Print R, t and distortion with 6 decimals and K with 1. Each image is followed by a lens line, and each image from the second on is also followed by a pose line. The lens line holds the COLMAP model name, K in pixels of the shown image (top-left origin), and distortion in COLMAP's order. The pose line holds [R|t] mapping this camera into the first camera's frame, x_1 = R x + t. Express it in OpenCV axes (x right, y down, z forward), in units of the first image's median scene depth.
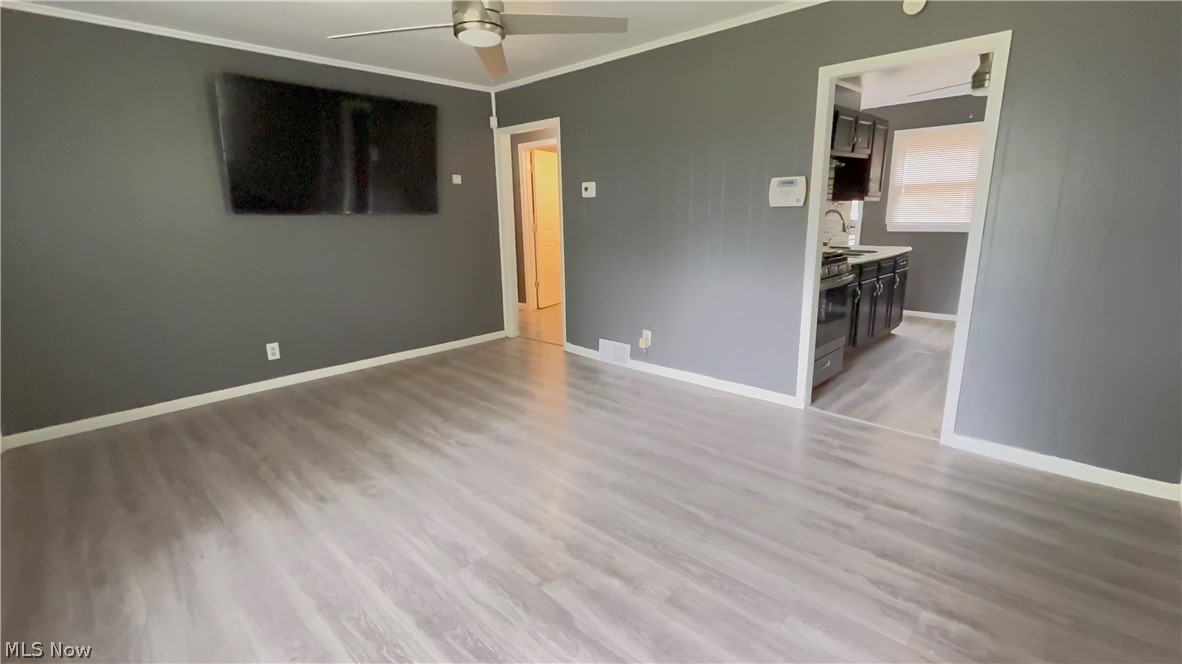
lens RADIAL K [[517.5, 0, 591.1], [0, 517.5, 349.2], [0, 0, 1]] dist [-0.004751, -0.000488]
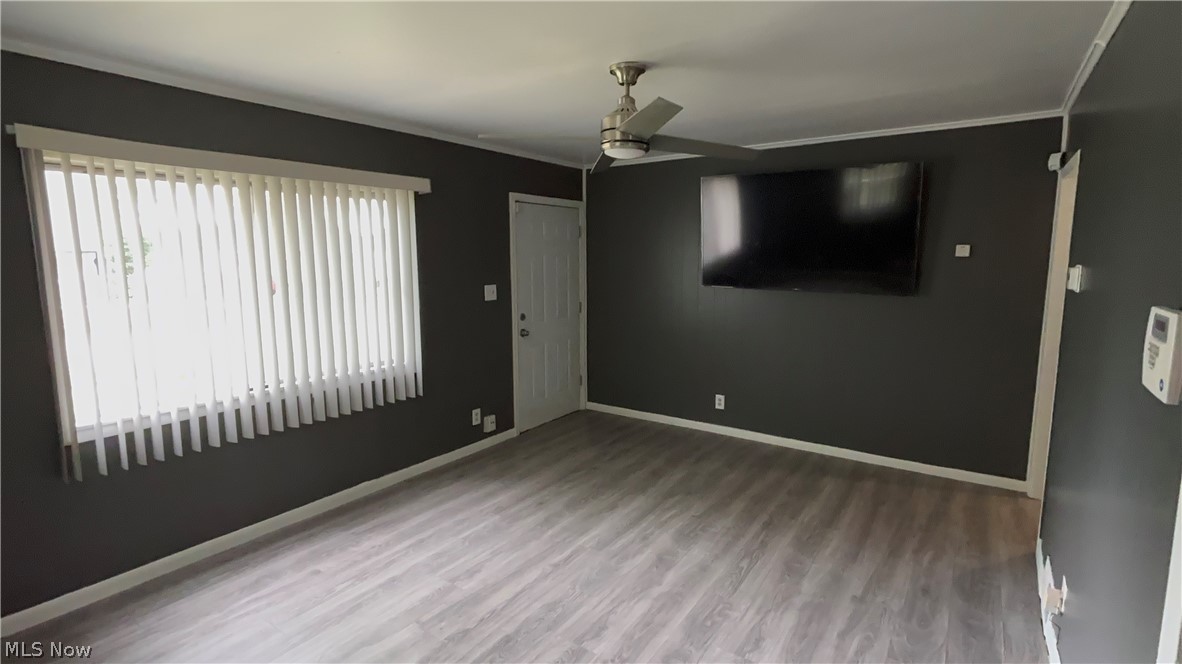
lens RADIAL K [[555.1, 0, 585.5], [0, 555.1, 328.2], [0, 0, 1]] dist [0.021307, -0.000006]
pose [[0.137333, 0.145238, -0.979819, 0.745647], [-0.245866, 0.963233, 0.108319, -0.298106], [0.959526, 0.226028, 0.167993, 0.642165]]
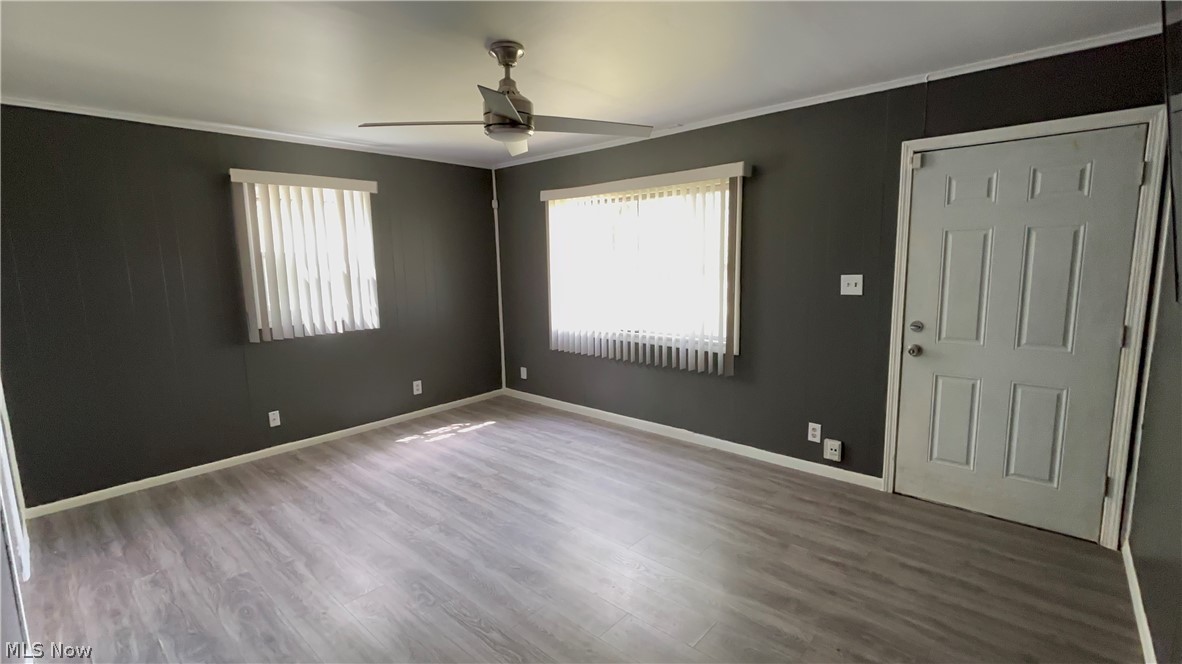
lens RADIAL K [[519.9, 0, 591.4], [0, 519.9, 321.7], [0, 0, 1]] dist [0.034313, -0.017680]
pose [[-0.998665, 0.041572, -0.030668, -0.266119], [0.027065, 0.926689, 0.374854, -0.529960], [0.044003, 0.373523, -0.926576, 1.702314]]
